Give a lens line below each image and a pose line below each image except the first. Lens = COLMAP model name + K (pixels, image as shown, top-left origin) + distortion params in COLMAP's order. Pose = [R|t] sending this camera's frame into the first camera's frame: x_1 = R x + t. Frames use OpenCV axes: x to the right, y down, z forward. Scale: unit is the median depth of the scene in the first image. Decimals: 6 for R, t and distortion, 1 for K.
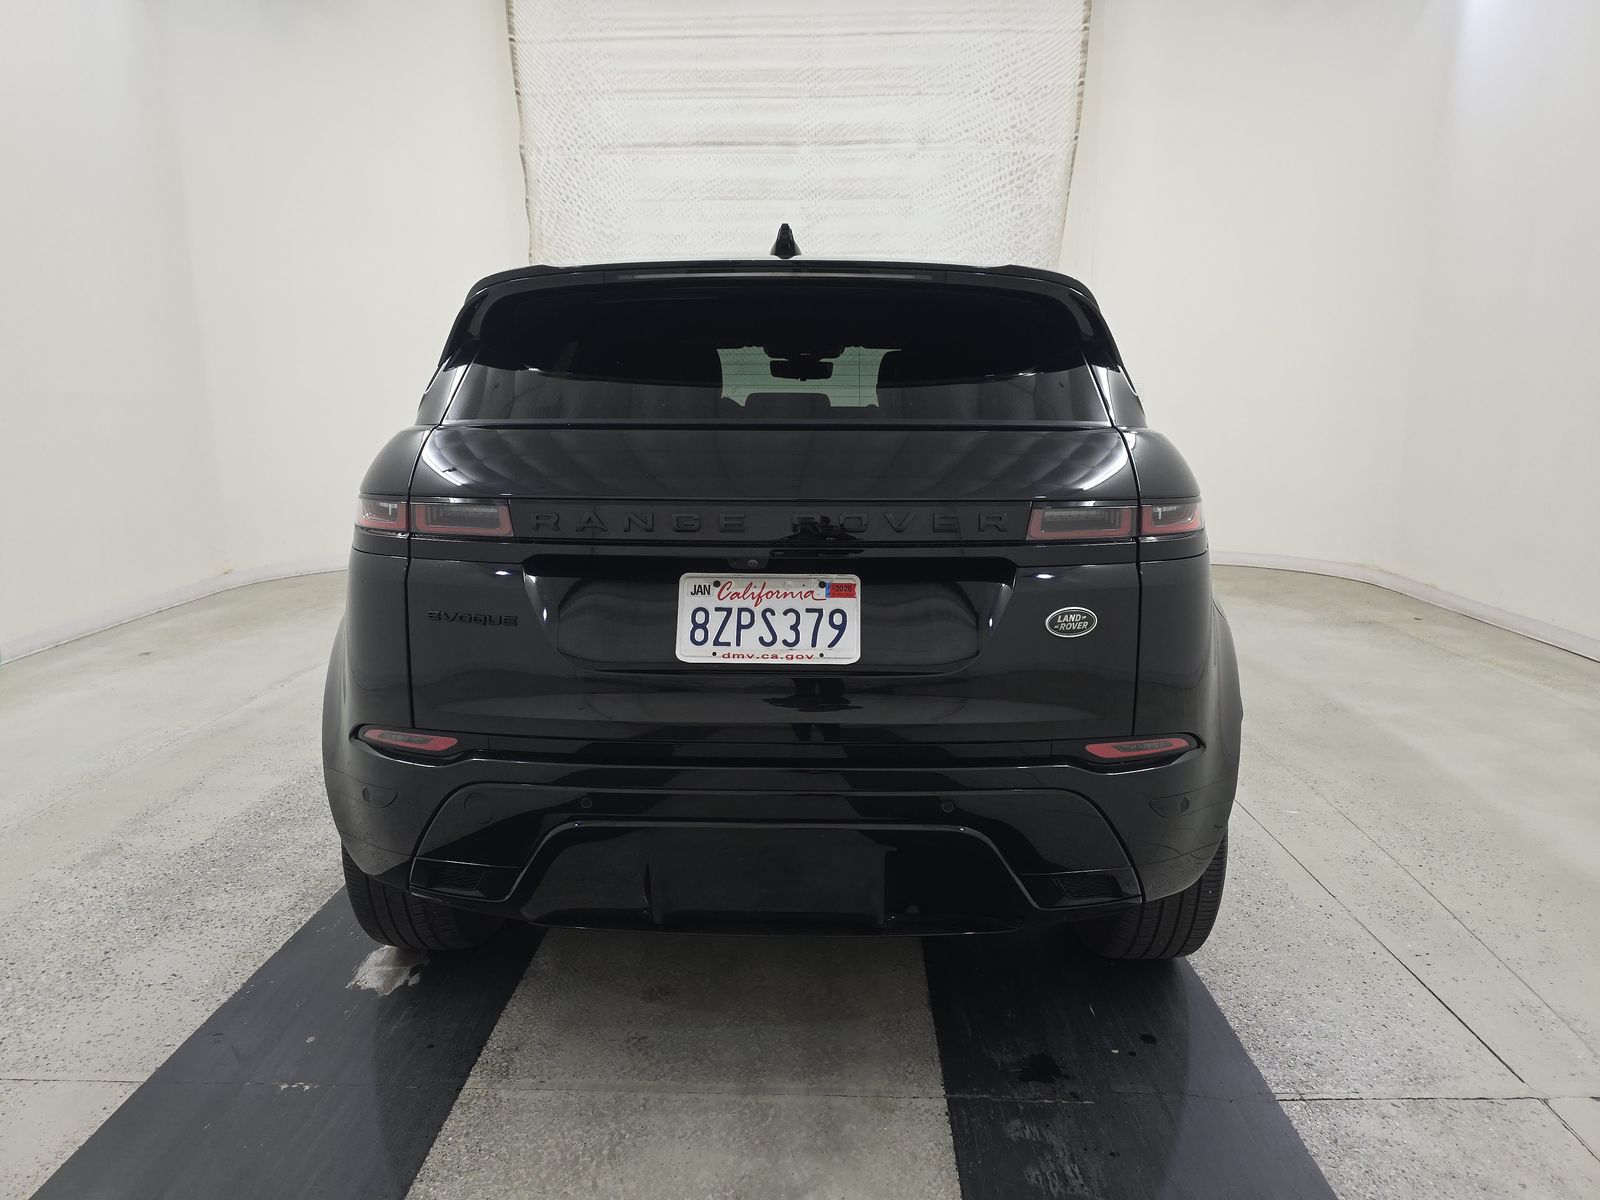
lens RADIAL K [[1068.4, 0, 797.6], [0, 1068.4, 627.9], [0, 0, 1]] dist [0.005661, -0.006314]
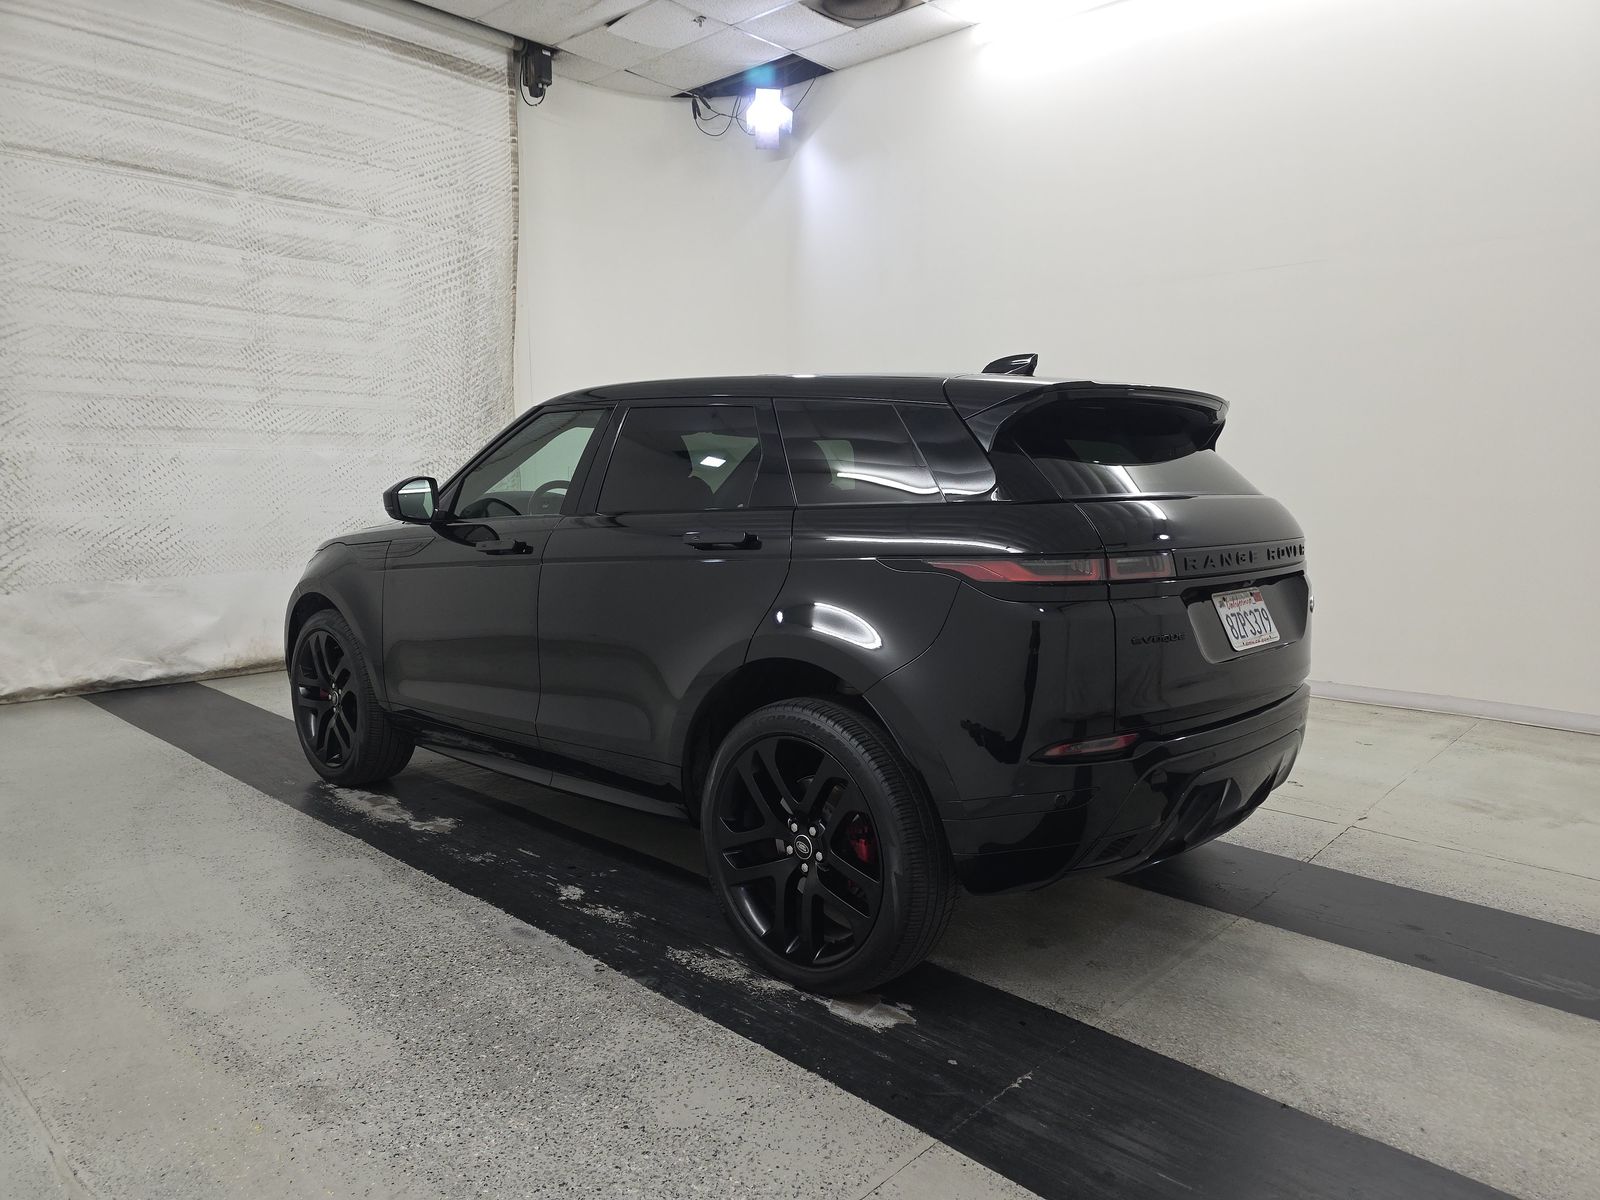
lens RADIAL K [[1070.7, 0, 806.1], [0, 1070.7, 629.0], [0, 0, 1]] dist [0.037121, -0.026350]
pose [[0.659943, -0.096113, 0.745142, -0.731706], [0.147350, 0.989080, -0.002924, -0.037615], [-0.736724, 0.111726, 0.666899, 0.183456]]
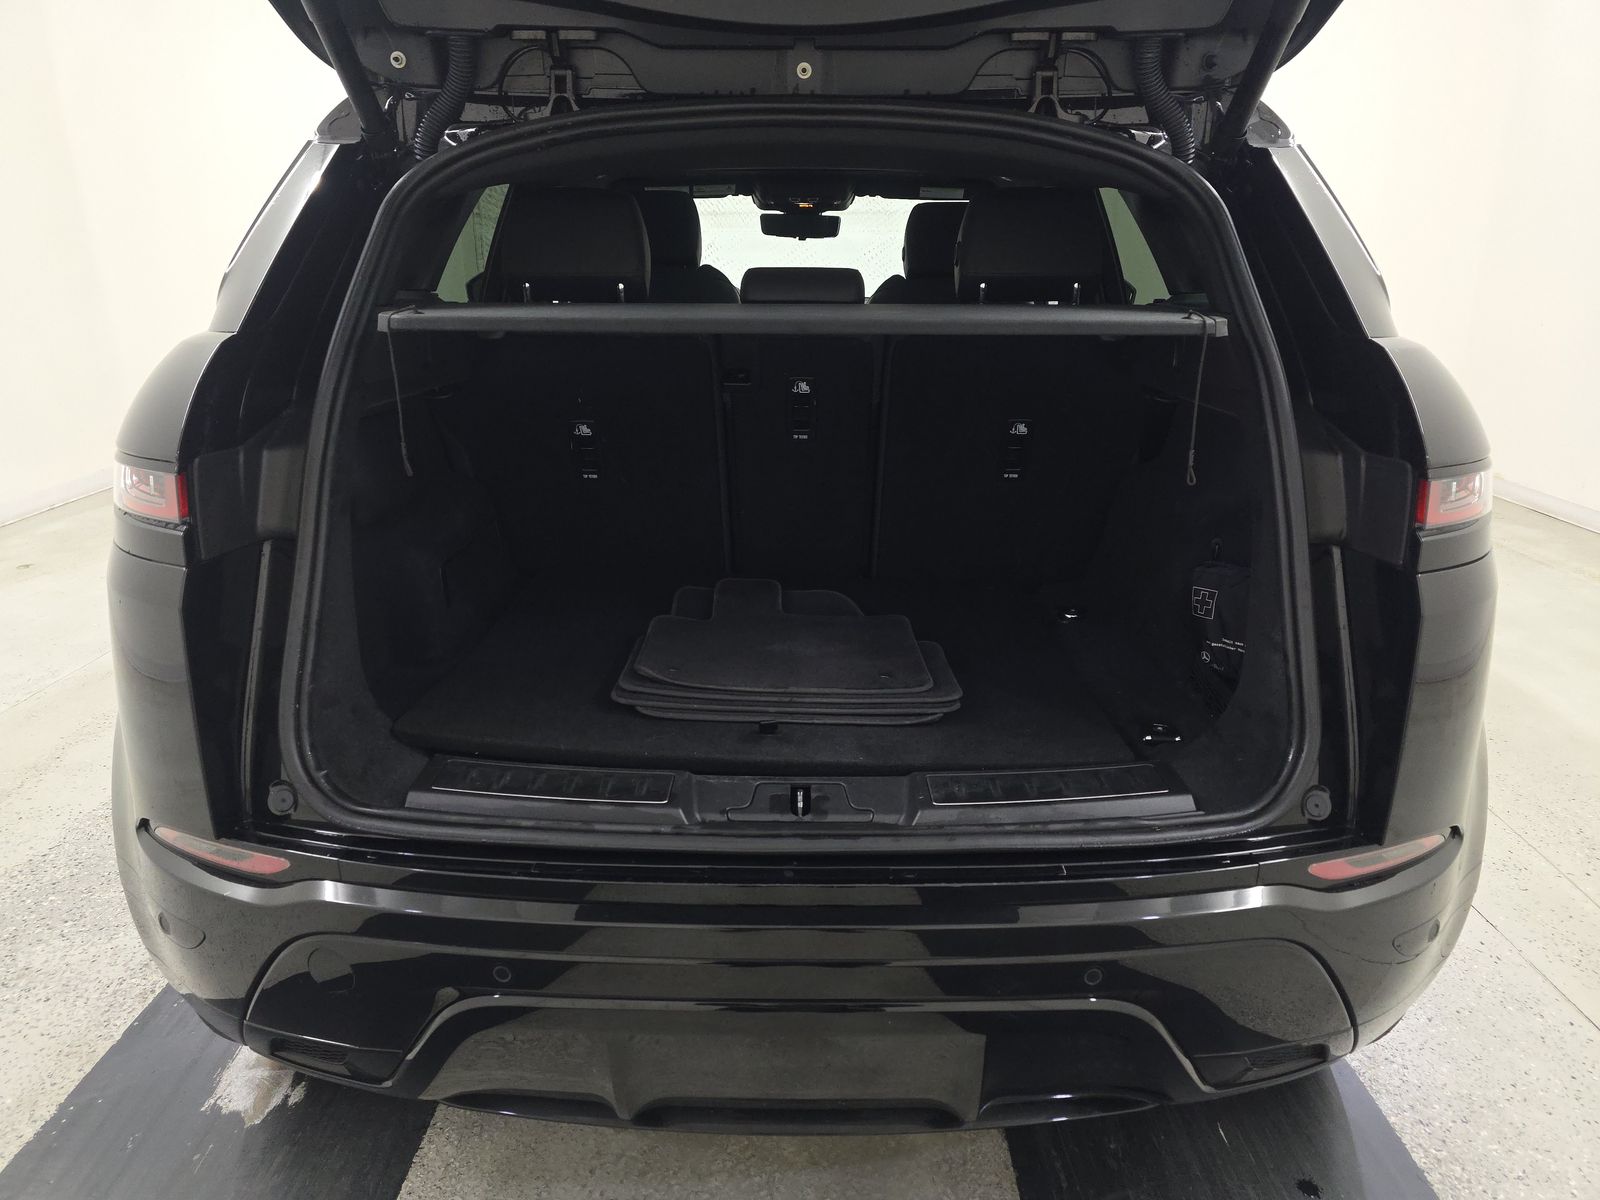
lens RADIAL K [[1047.5, 0, 800.0], [0, 1047.5, 600.0], [0, 0, 1]] dist [-0.004629, 0.000293]
pose [[0.999595, -0.006779, 0.027621, -0.019426], [0.003604, 0.993539, 0.113433, -0.052751], [-0.028212, -0.113287, 0.993162, 0.193514]]
